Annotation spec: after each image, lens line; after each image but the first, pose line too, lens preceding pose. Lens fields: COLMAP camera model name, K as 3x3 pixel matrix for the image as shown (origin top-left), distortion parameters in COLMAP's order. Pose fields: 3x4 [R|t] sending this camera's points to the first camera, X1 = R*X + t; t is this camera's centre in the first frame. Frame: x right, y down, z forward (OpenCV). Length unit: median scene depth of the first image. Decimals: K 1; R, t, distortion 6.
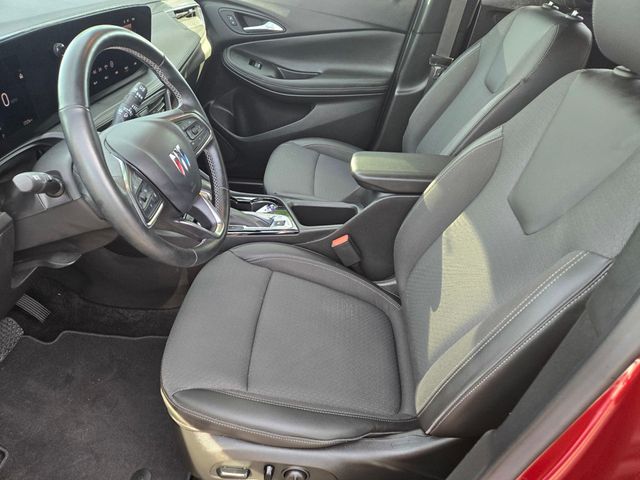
lens RADIAL K [[429.4, 0, 323.6], [0, 429.4, 241.4], [0, 0, 1]] dist [0.012704, -0.011471]
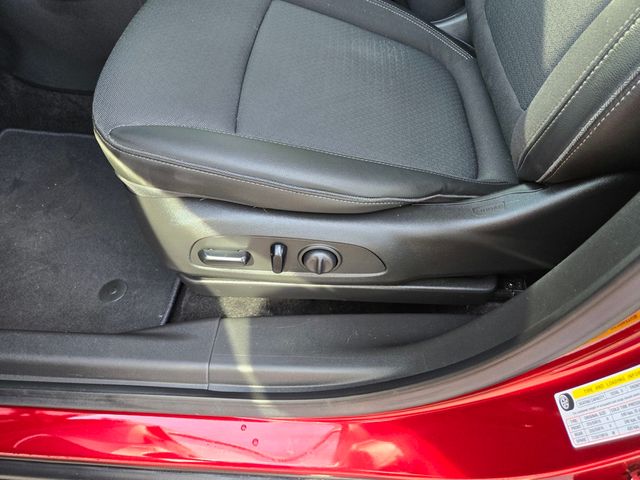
lens RADIAL K [[429.4, 0, 320.0], [0, 429.4, 240.1], [0, 0, 1]] dist [0.012704, -0.011471]
pose [[0.998492, -0.023786, -0.049486, -0.031891], [0.035785, 0.965493, 0.257960, 0.340115], [0.041643, -0.259342, 0.964887, 0.377368]]
